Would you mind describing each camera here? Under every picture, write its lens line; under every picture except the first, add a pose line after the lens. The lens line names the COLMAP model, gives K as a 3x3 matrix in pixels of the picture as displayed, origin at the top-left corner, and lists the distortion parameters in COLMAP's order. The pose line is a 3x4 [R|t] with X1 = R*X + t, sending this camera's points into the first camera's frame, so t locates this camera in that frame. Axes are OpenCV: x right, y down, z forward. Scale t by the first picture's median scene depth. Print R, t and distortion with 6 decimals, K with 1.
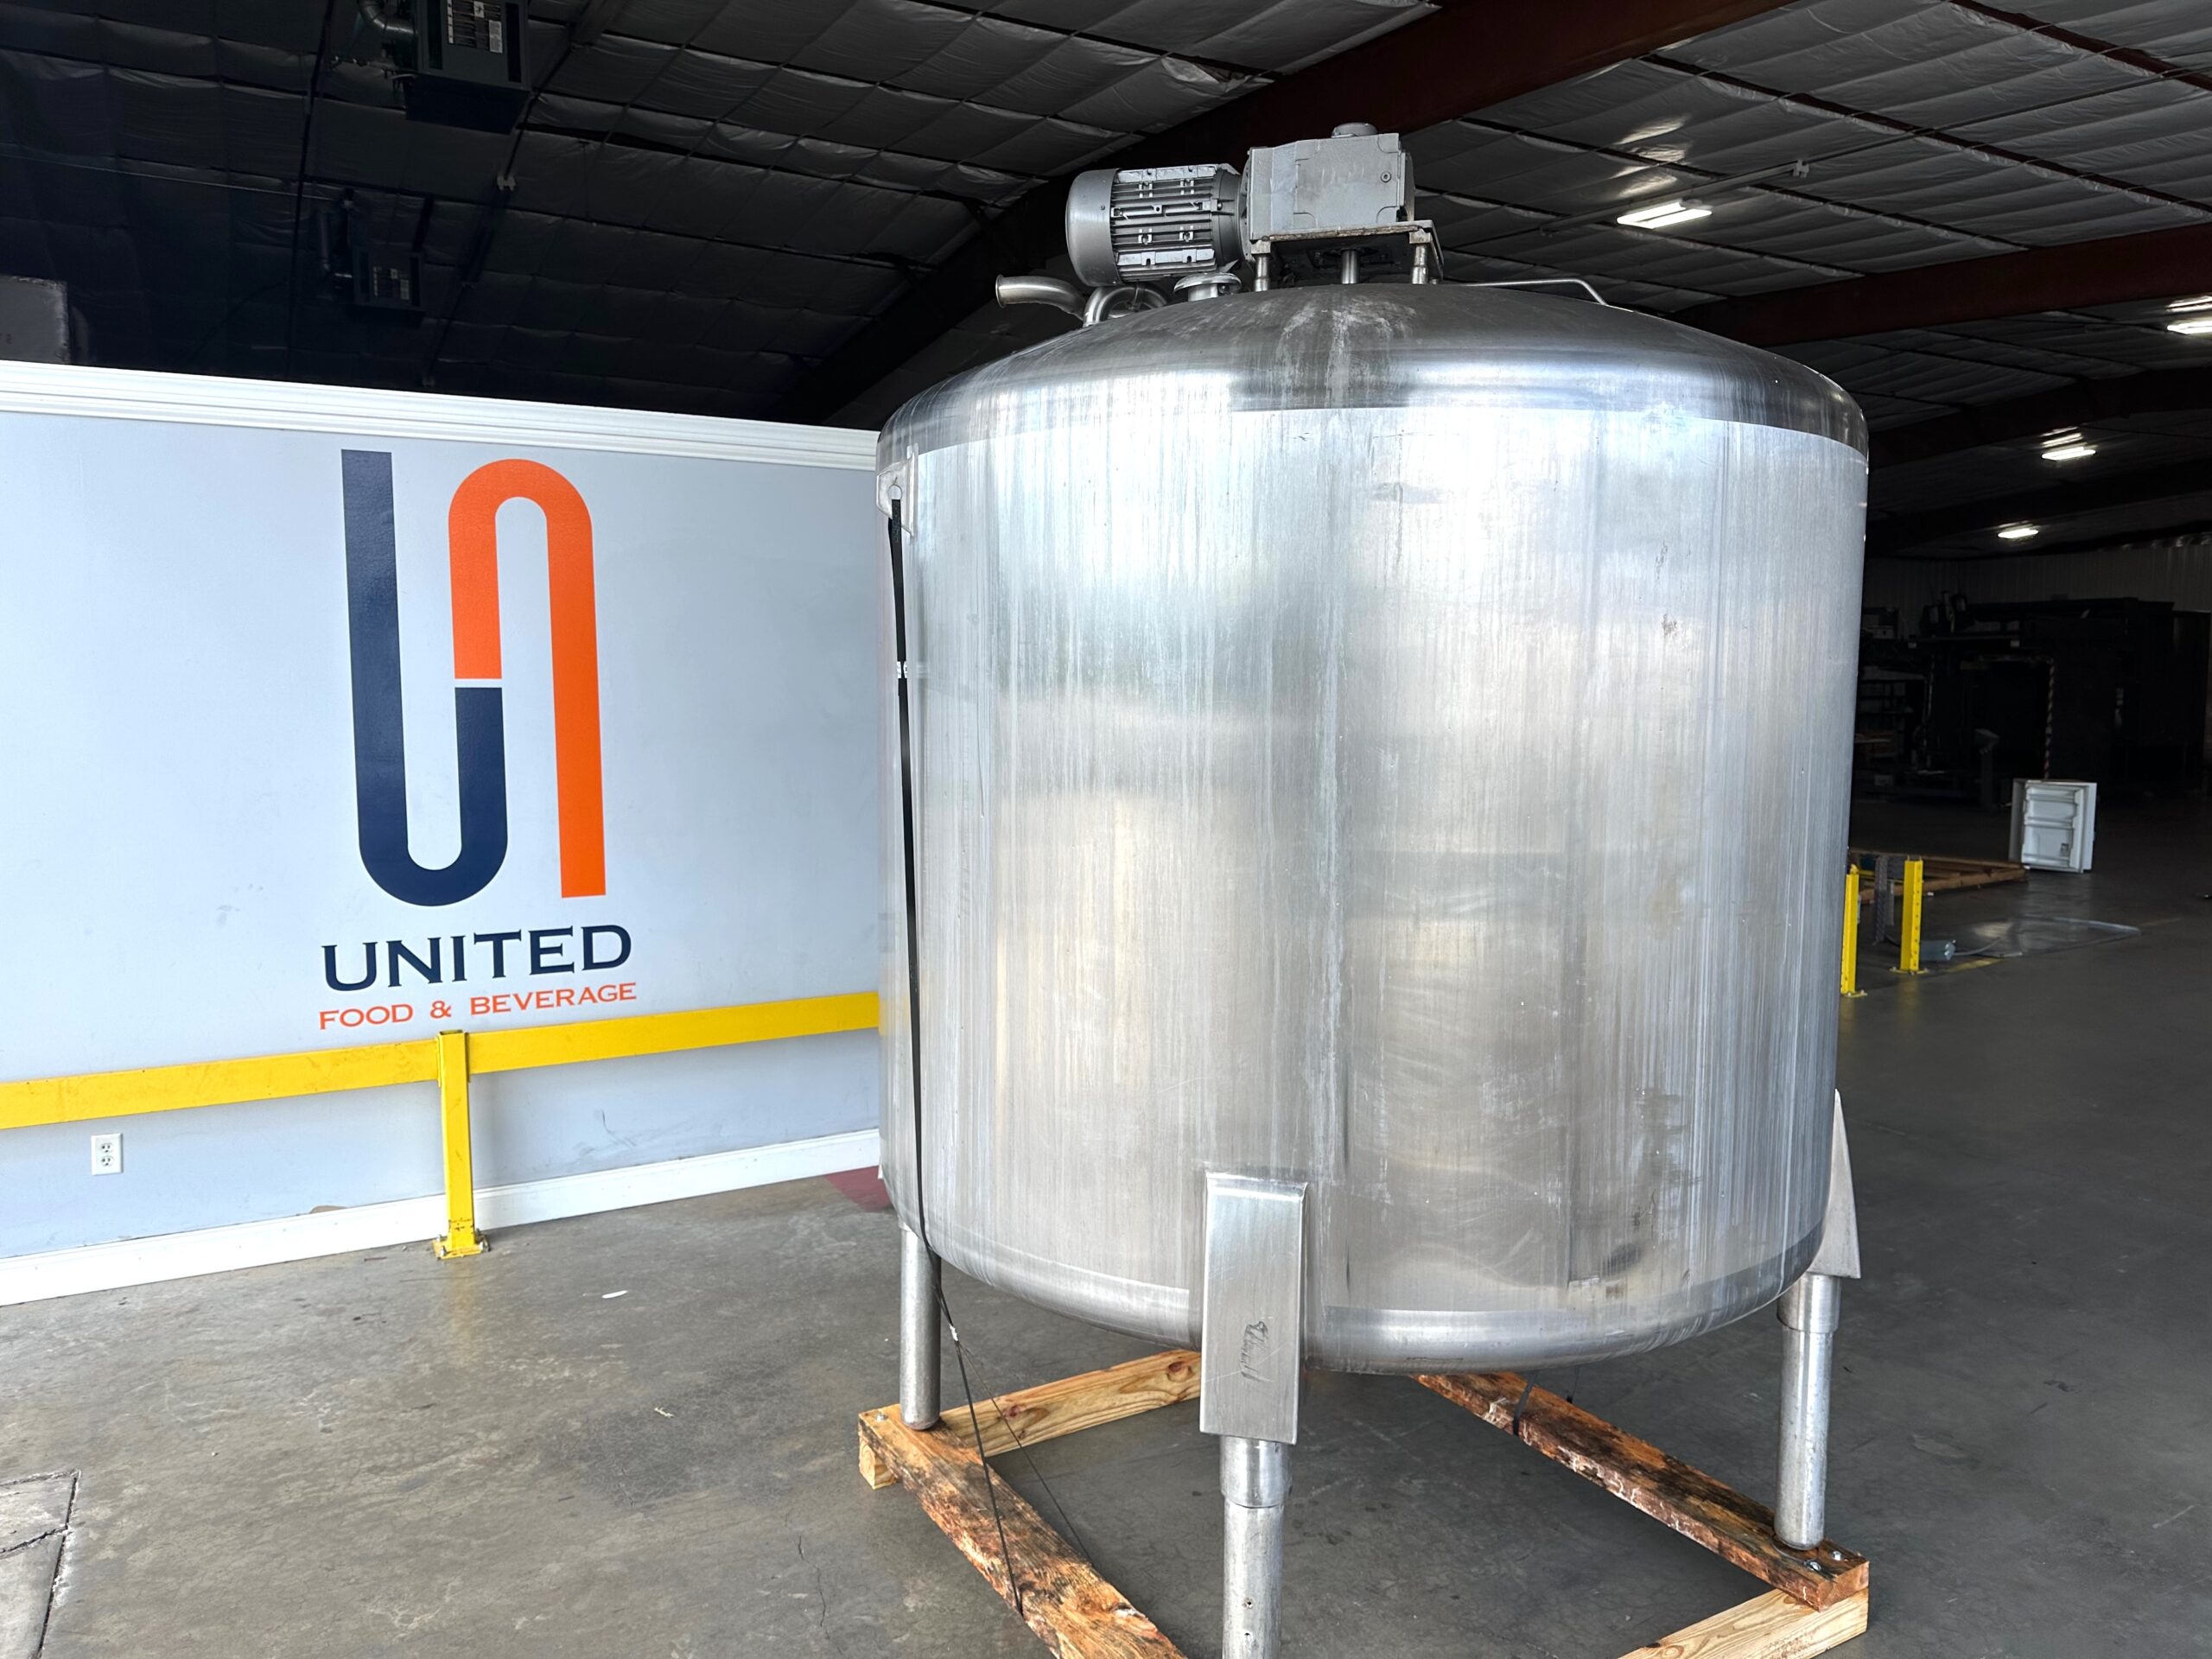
lens RADIAL K [[1566.5, 0, 1138.5], [0, 1566.5, 785.3], [0, 0, 1]] dist [0.064703, -0.047398]
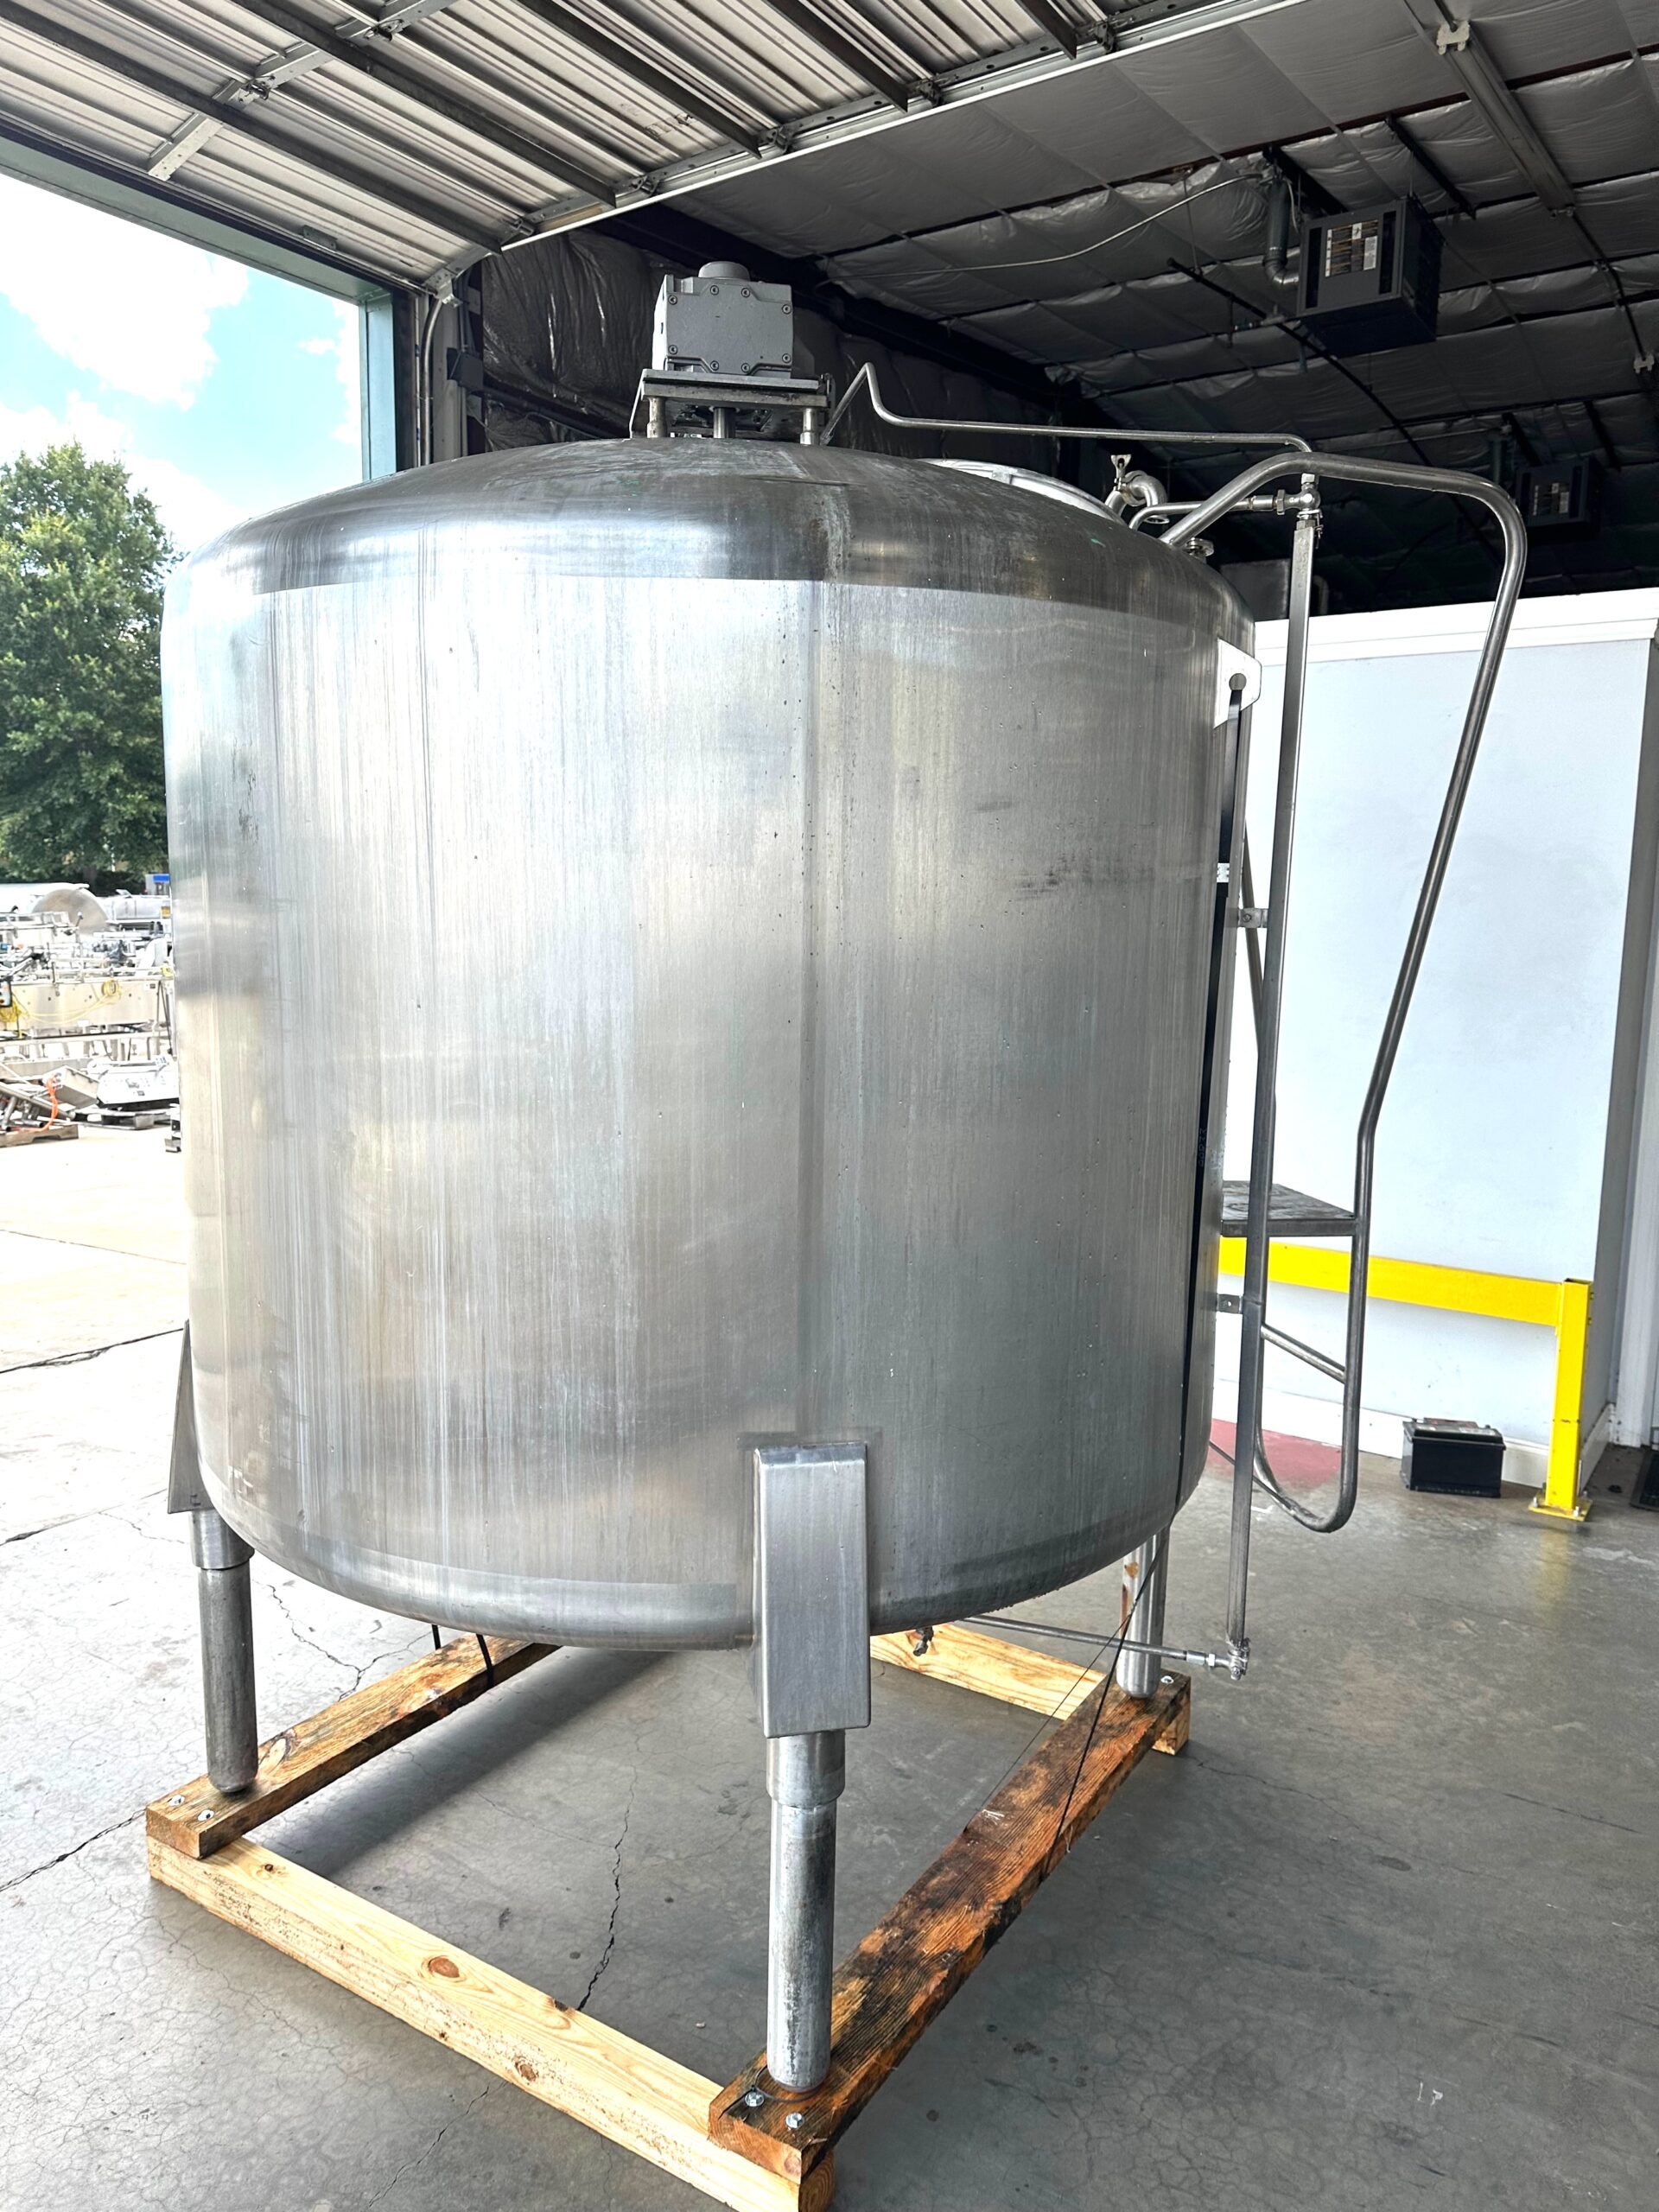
lens RADIAL K [[1600.8, 0, 796.8], [0, 1600.8, 1100.7], [0, 0, 1]] dist [0.012966, -0.034544]
pose [[0.439907, 0.129092, -0.888717, 0.795098], [-0.082362, 0.991243, 0.103217, -0.040110], [0.894259, 0.027791, 0.446687, 0.503770]]
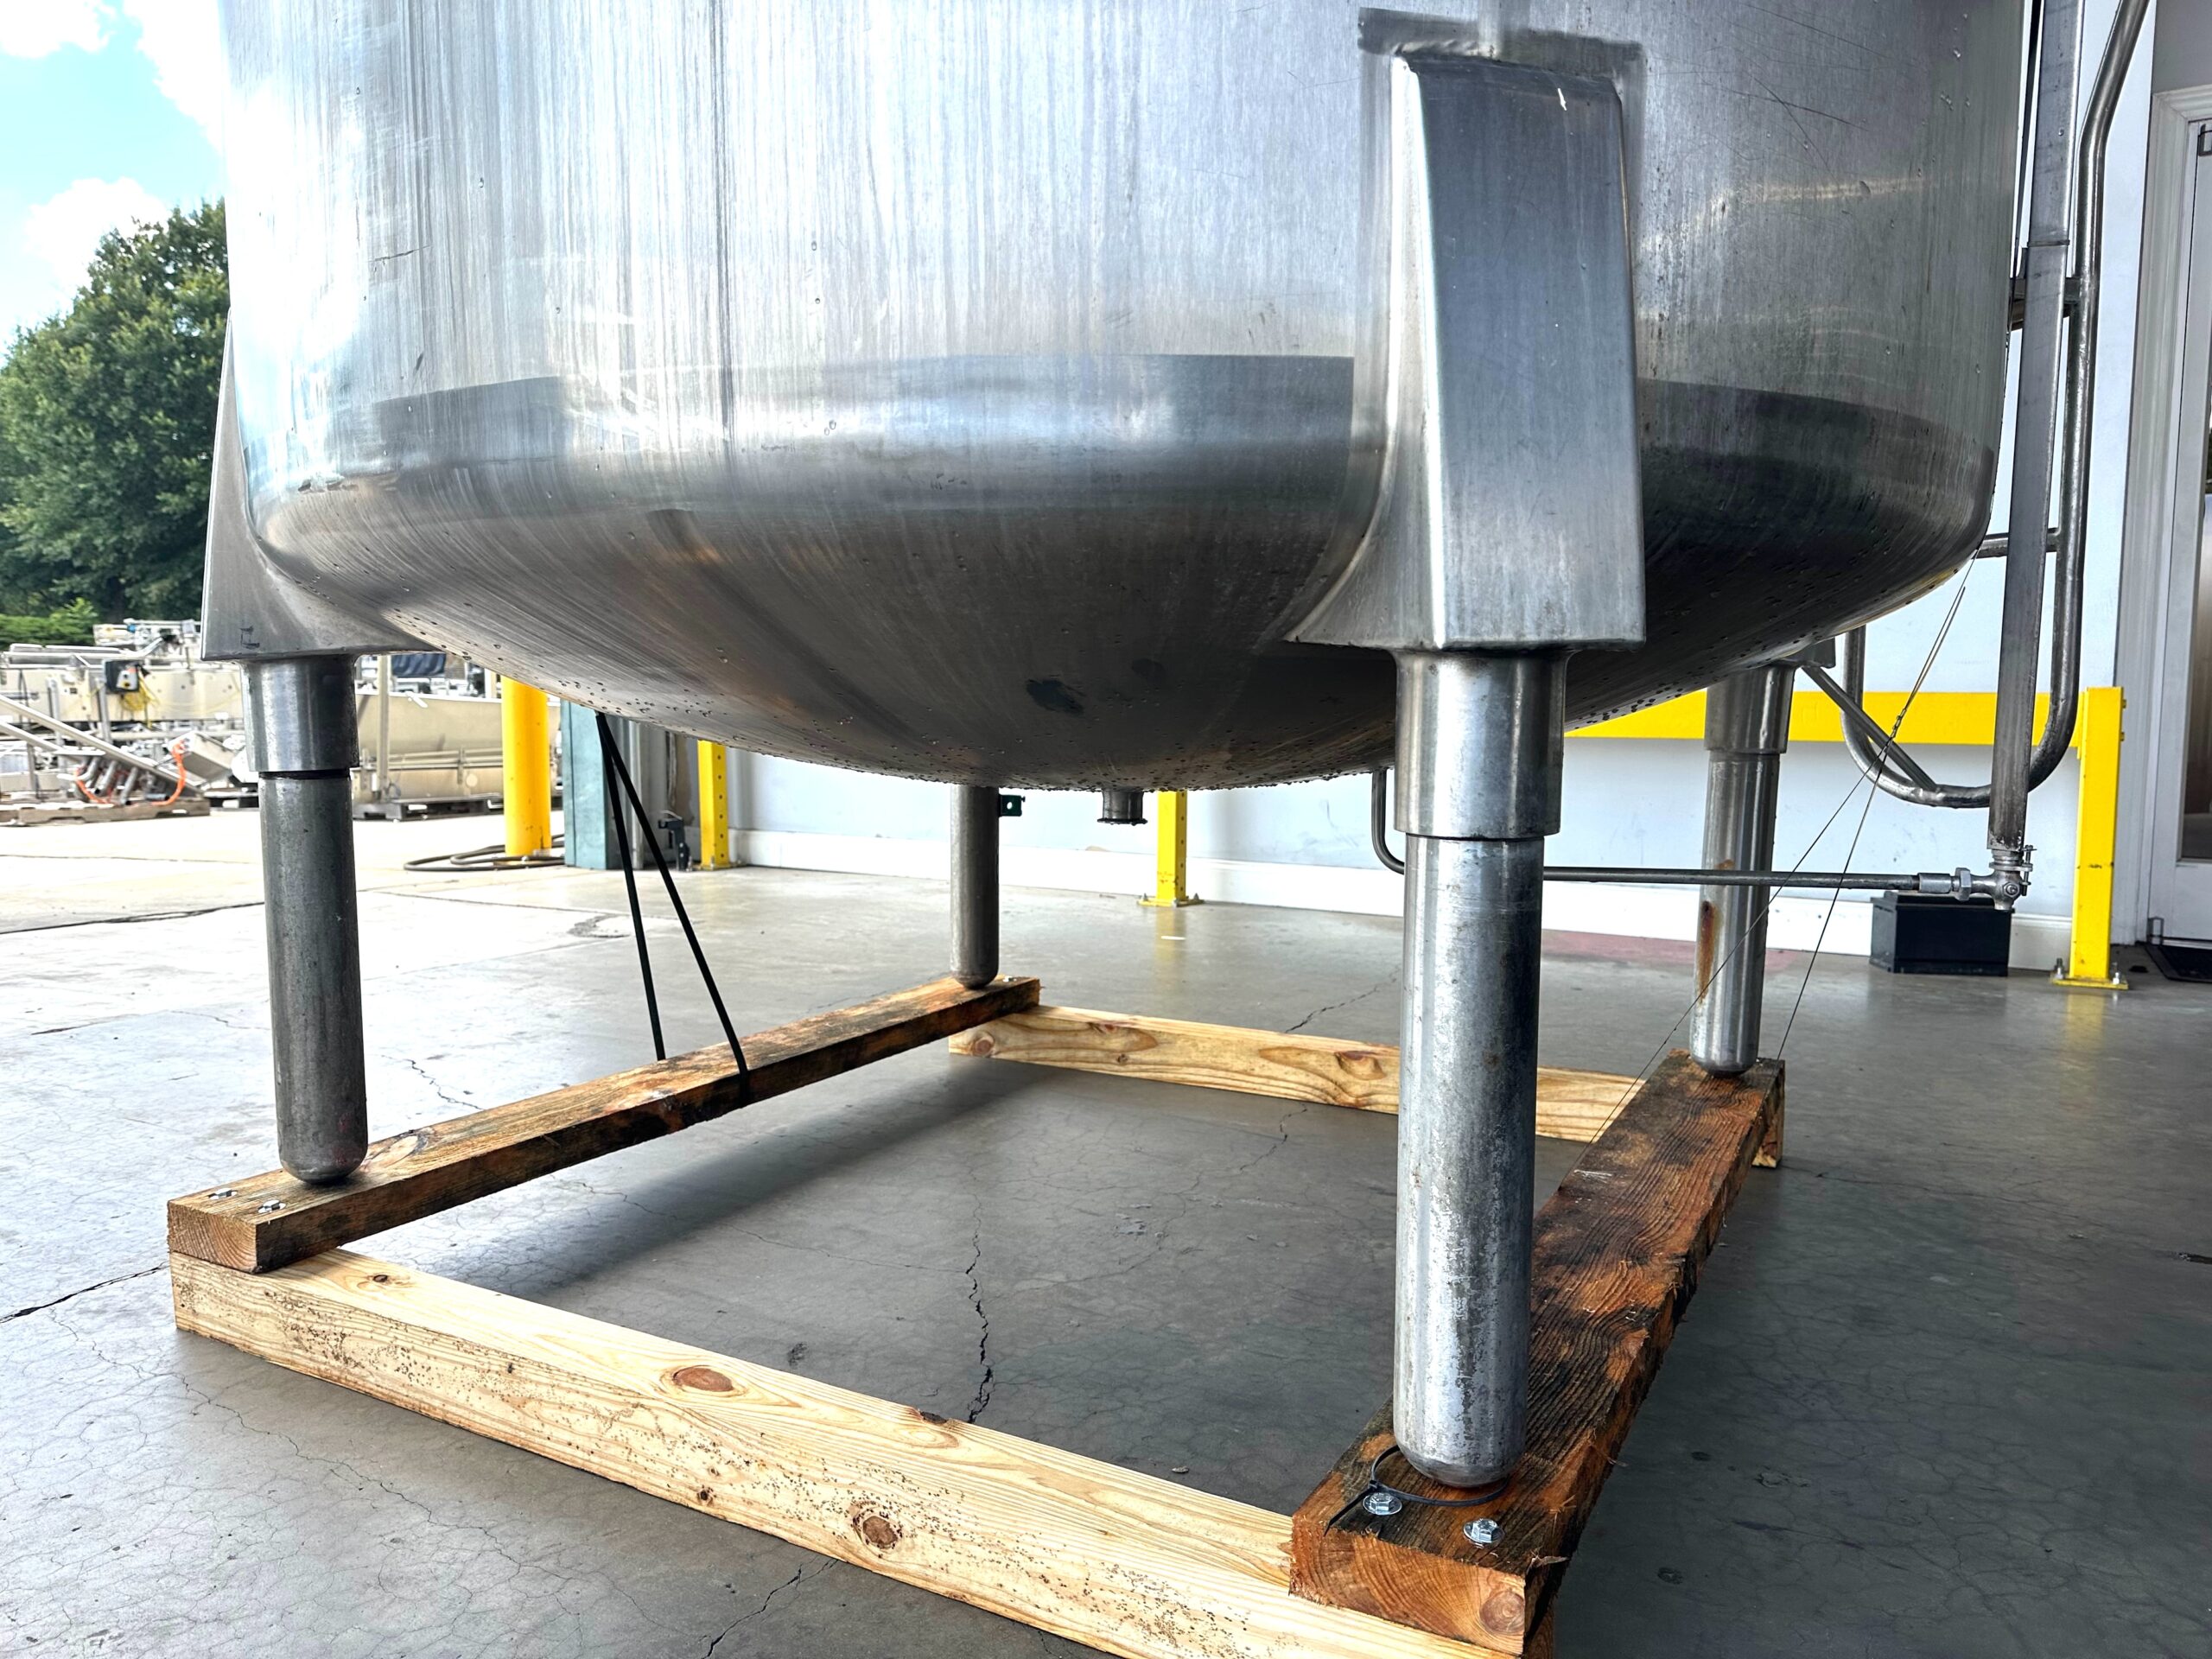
lens RADIAL K [[1600.8, 0, 1070.4], [0, 1600.8, 832.8], [0, 0, 1]] dist [0.012966, -0.034544]
pose [[0.492007, 0.083051, -0.866621, 0.526514], [-0.070317, 0.995978, 0.055526, 0.249999], [0.867747, 0.033619, 0.495869, 0.569383]]
